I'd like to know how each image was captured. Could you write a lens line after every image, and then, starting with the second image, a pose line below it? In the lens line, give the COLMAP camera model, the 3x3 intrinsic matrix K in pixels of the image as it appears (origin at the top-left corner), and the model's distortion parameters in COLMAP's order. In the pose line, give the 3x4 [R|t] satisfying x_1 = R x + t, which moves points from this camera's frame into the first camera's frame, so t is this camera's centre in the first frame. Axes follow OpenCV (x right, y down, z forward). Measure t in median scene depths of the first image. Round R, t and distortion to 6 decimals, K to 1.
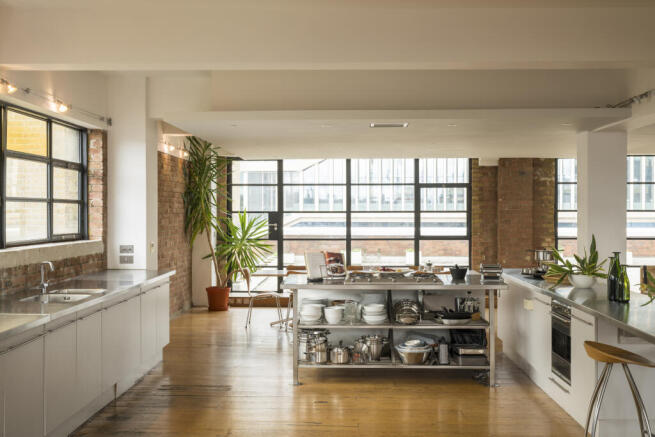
lens RADIAL K [[826.5, 0, 327.5], [0, 826.5, 218.5], [0, 0, 1]] dist [0.005148, -0.012603]
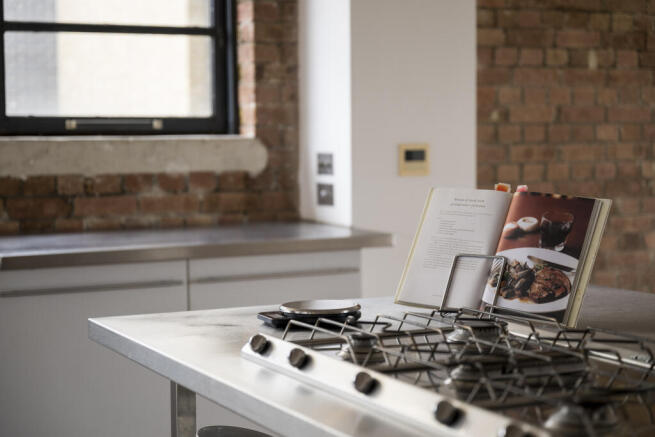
lens RADIAL K [[1337.0, 0, 327.5], [0, 1337.0, 218.5], [0, 0, 1]] dist [0.025571, 0.000698]
pose [[0.440106, 0.054112, -0.896314, 0.250627], [0.003661, 0.998066, 0.062052, 0.025282], [0.897938, -0.030591, 0.439057, 0.754356]]
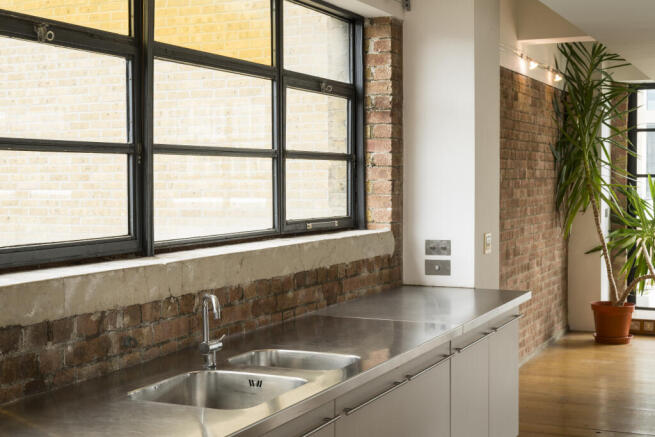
lens RADIAL K [[1019.1, 0, 327.5], [0, 1019.1, 218.5], [0, 0, 1]] dist [-0.014123, -0.010895]
pose [[0.921819, 0.010467, -0.387480, -0.058538], [0.002418, 0.999461, 0.032750, -0.002234], [0.387613, -0.031126, 0.921296, 0.381212]]
